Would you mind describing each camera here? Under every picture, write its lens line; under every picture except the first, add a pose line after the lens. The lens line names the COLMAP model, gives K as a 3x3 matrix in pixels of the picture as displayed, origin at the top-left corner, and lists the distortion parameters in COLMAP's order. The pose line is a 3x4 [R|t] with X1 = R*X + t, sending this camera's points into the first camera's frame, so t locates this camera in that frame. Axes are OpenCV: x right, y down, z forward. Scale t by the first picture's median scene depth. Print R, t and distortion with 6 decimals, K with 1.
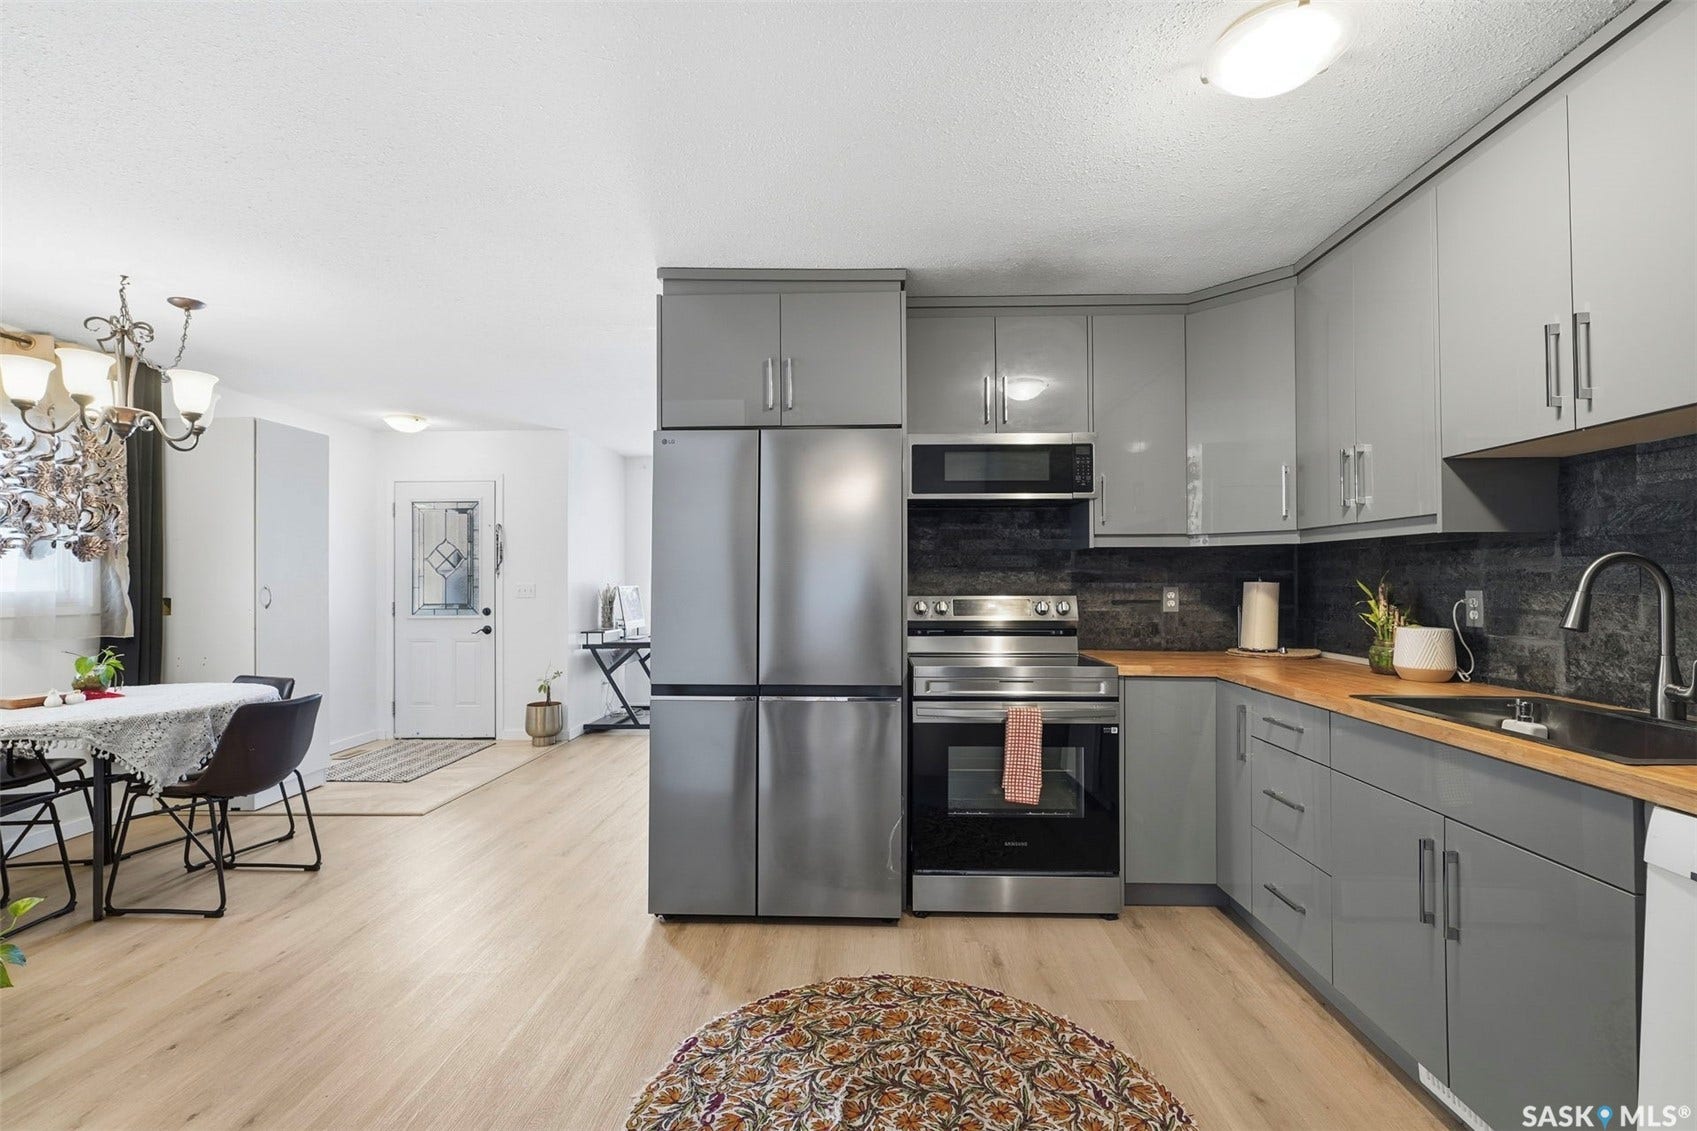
lens RADIAL K [[773.4, 0, 844.5], [0, 773.4, 568.5], [0, 0, 1]] dist [-0.001744, 0.000556]
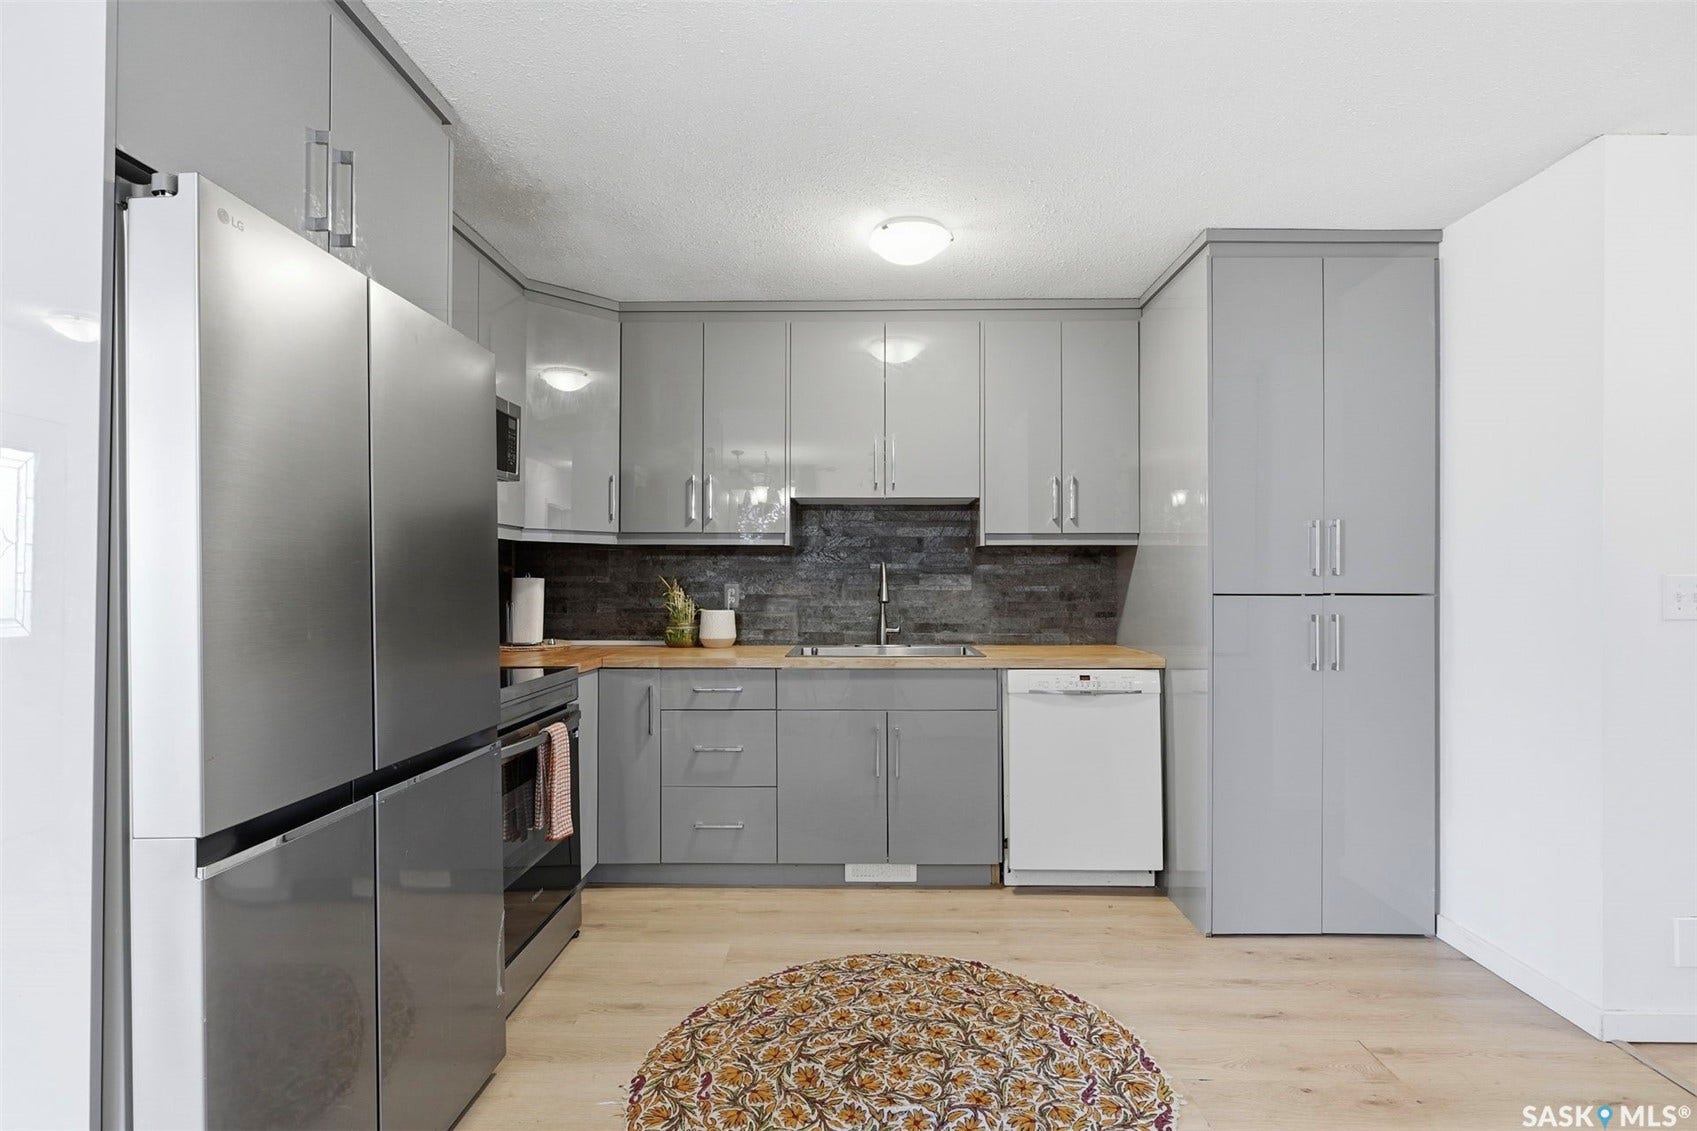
lens RADIAL K [[841.2, 0, 854.9], [0, 841.2, 575.1], [0, 0, 1]] dist [0.000028, 0.000262]
pose [[-0.041051, 0.005606, 0.999141, -0.656400], [-0.014739, 0.999872, -0.006216, 0.015105], [-0.999048, -0.014982, -0.040963, 0.668702]]
